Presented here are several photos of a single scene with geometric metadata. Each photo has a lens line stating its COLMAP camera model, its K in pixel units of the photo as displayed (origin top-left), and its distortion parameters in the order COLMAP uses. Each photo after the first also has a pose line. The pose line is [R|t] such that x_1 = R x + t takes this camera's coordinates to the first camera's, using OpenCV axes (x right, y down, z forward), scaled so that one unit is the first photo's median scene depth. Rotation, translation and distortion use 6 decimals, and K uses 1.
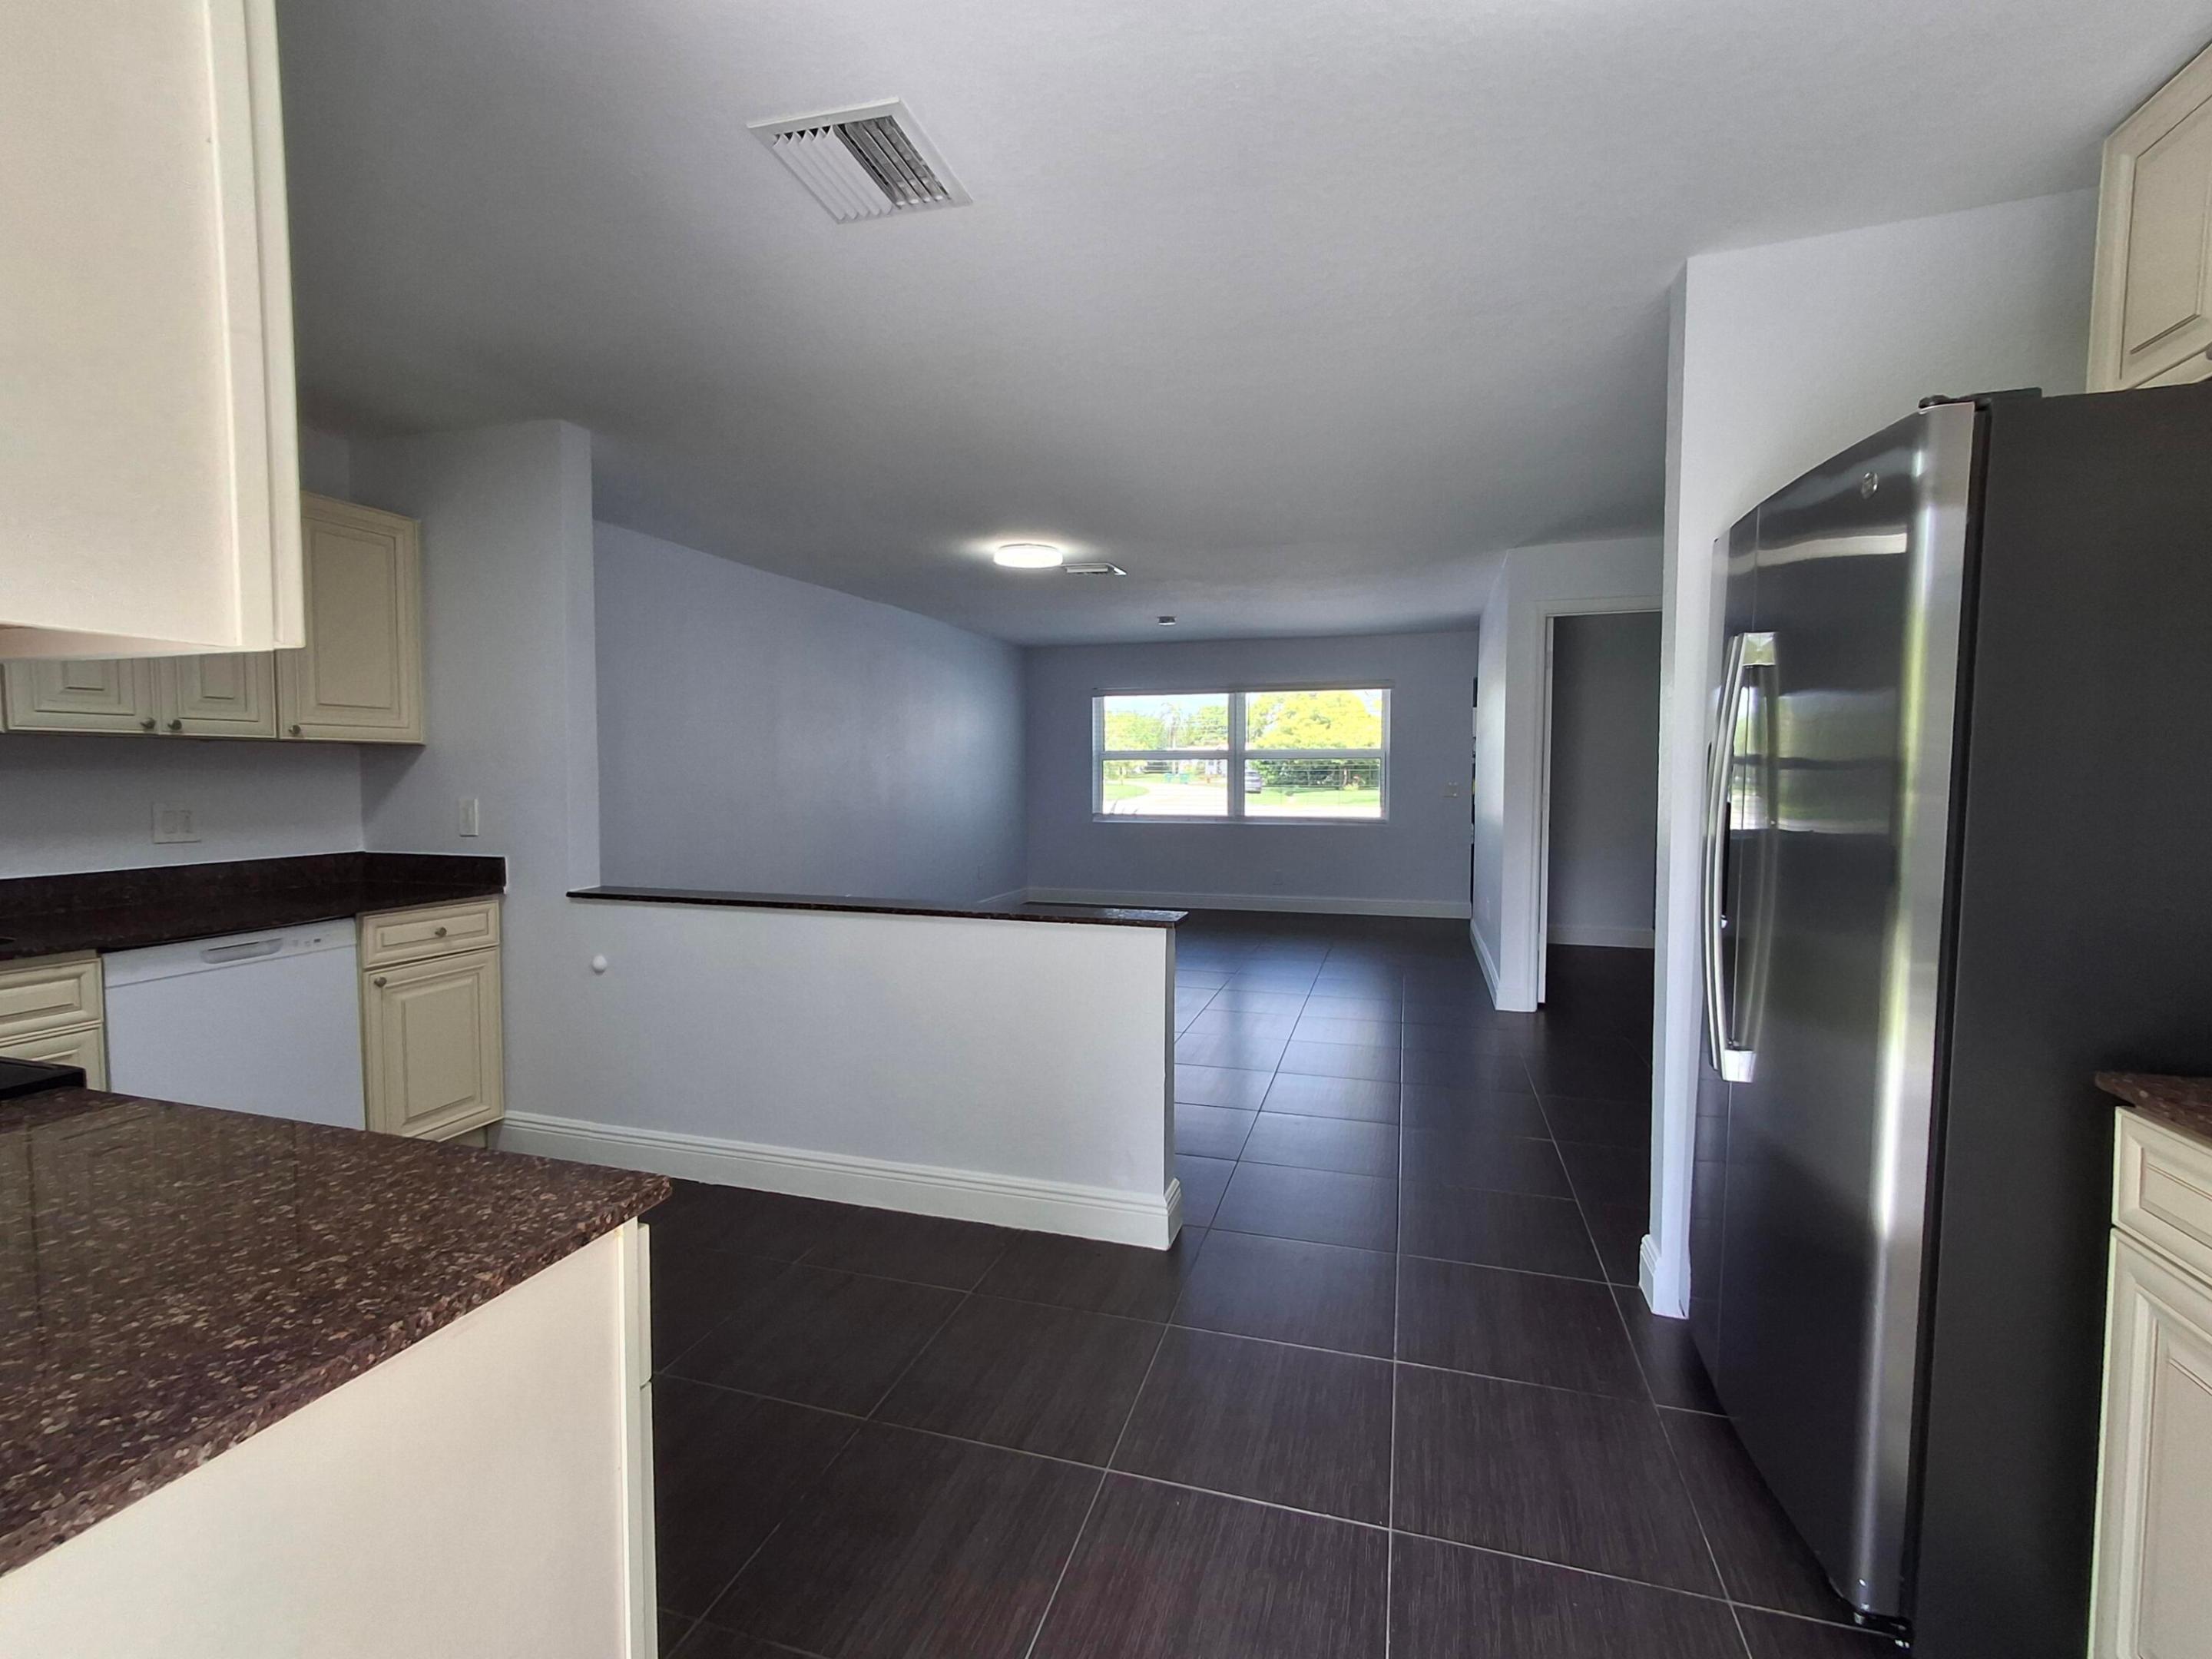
lens RADIAL K [[998.6, 0, 1104.8], [0, 998.6, 835.2], [0, 0, 1]] dist [-0.015658, 0.008105]
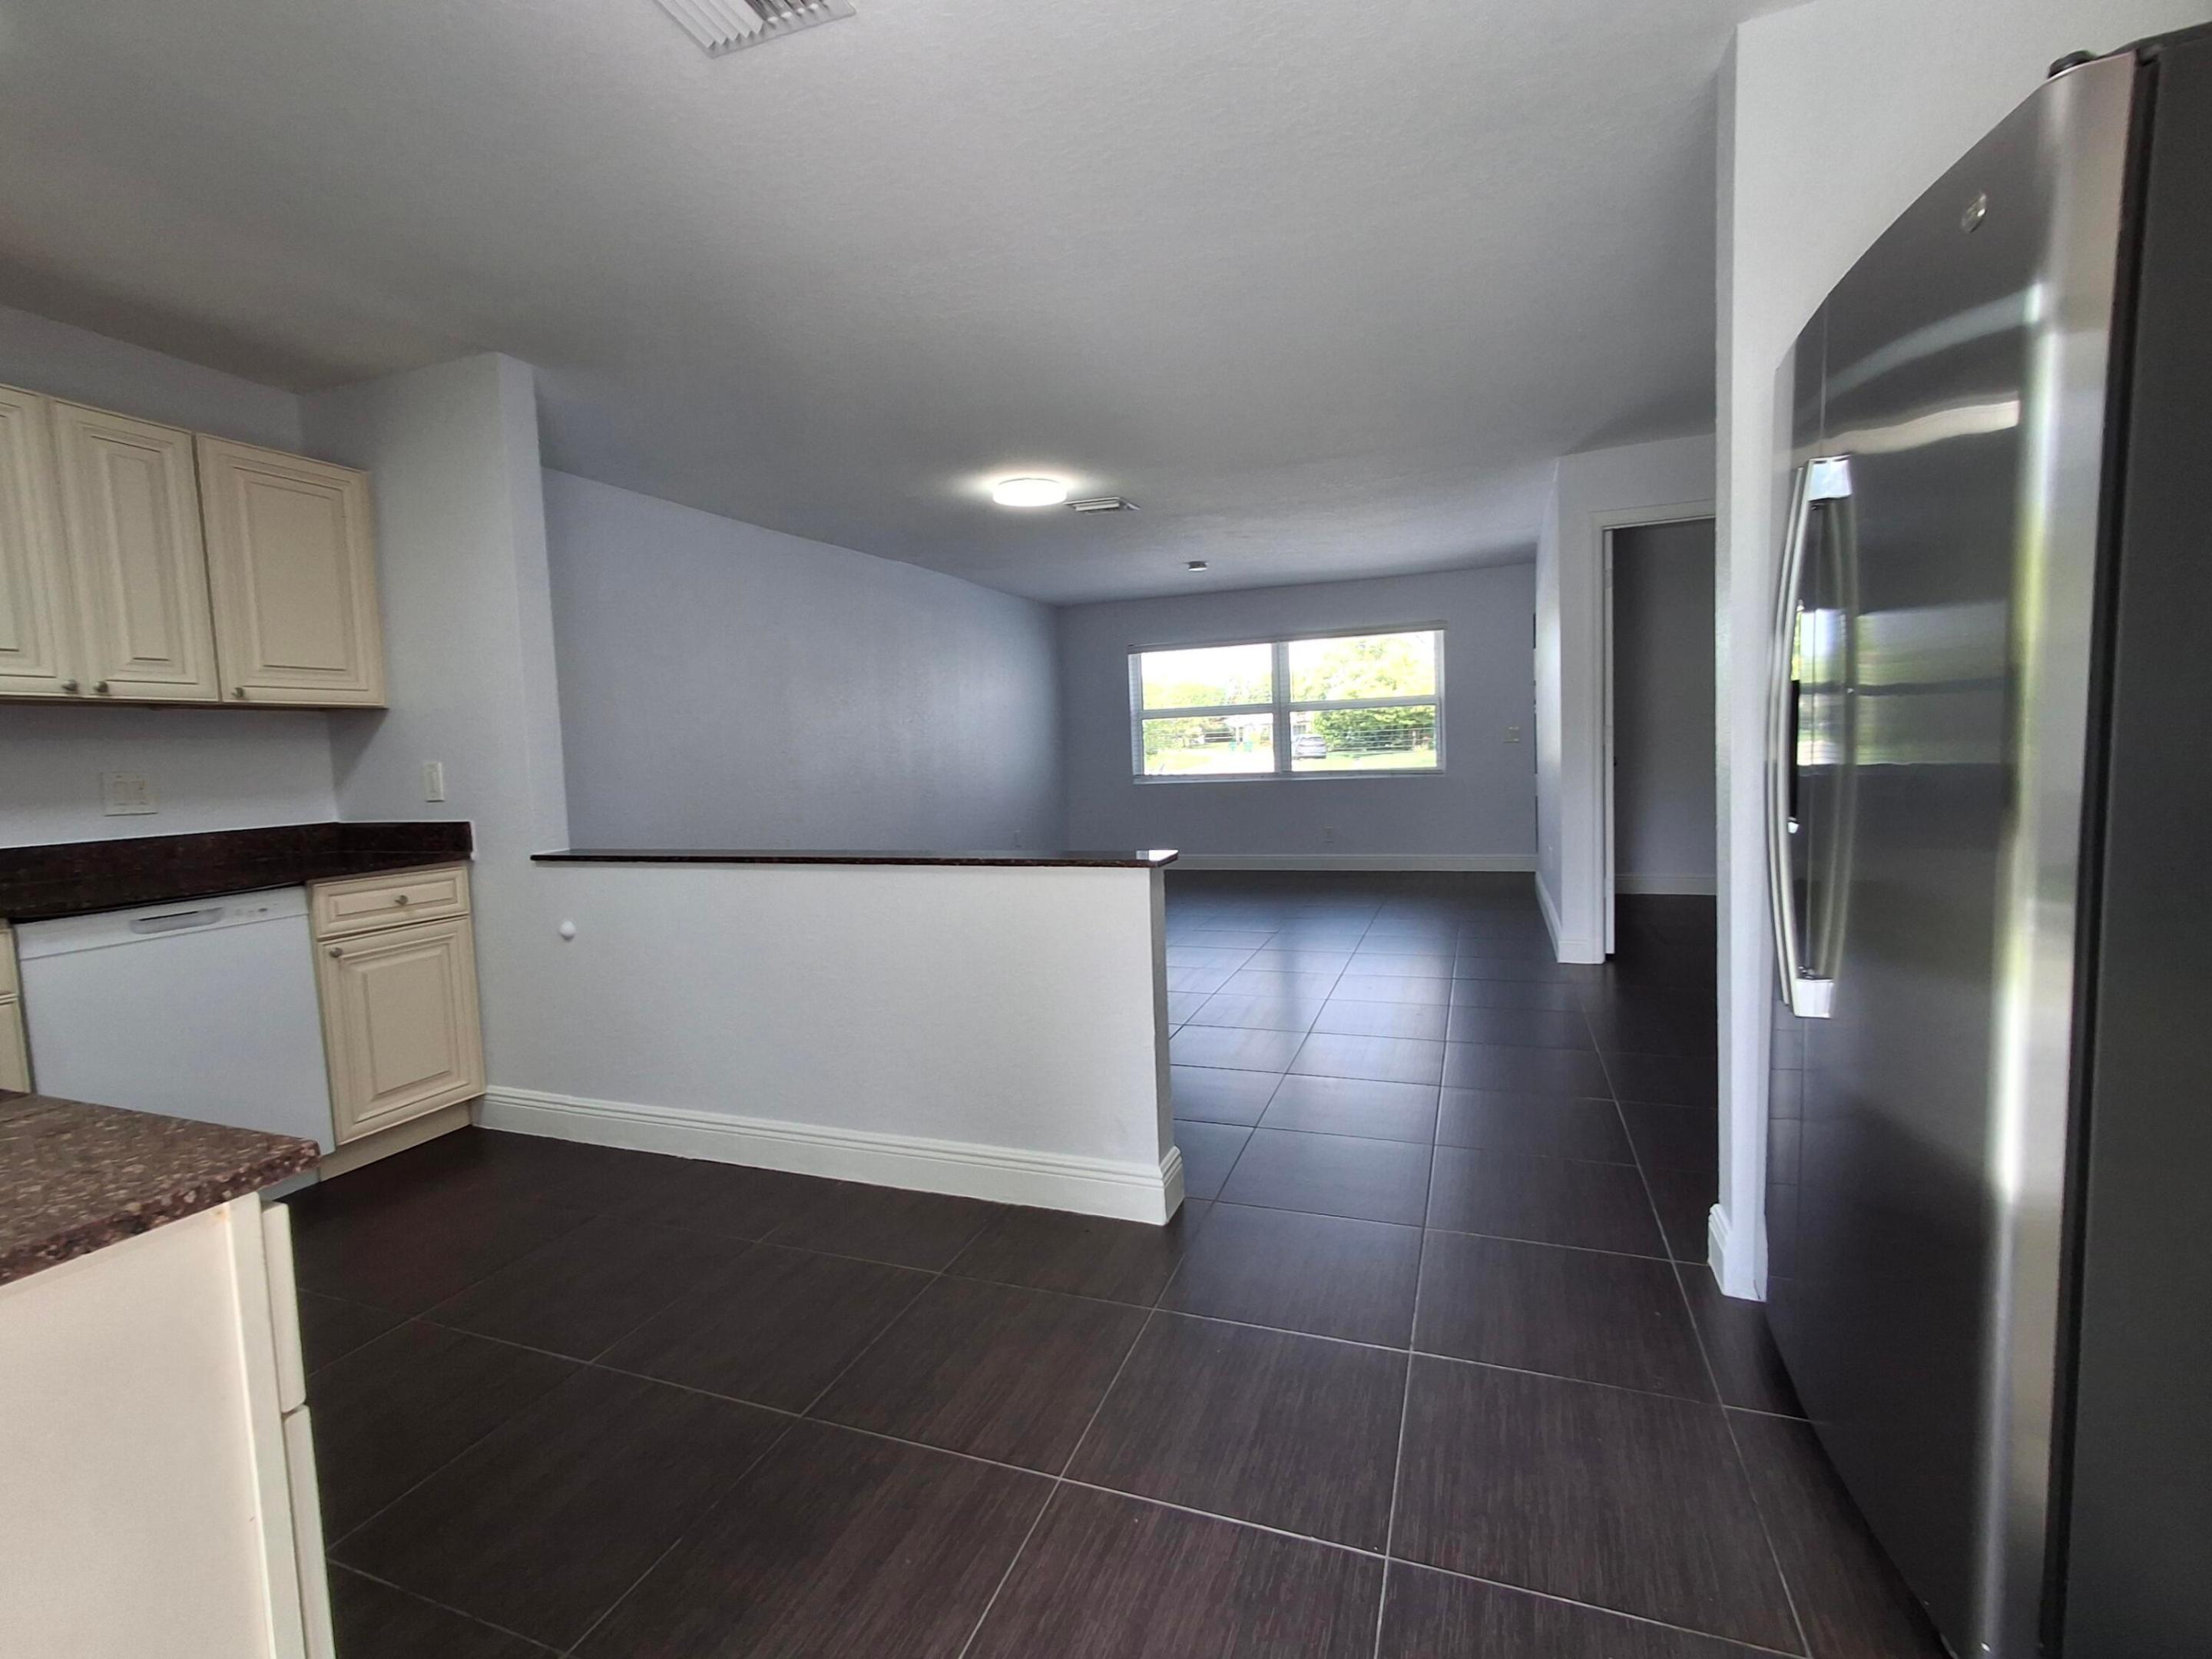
lens RADIAL K [[998.6, 0, 1104.8], [0, 998.6, 835.2], [0, 0, 1]] dist [-0.015658, 0.008105]
pose [[0.996933, -0.033926, -0.070520, 0.083859], [0.035607, 0.999108, 0.022710, 0.041452], [0.069686, -0.025151, 0.997252, 0.106009]]
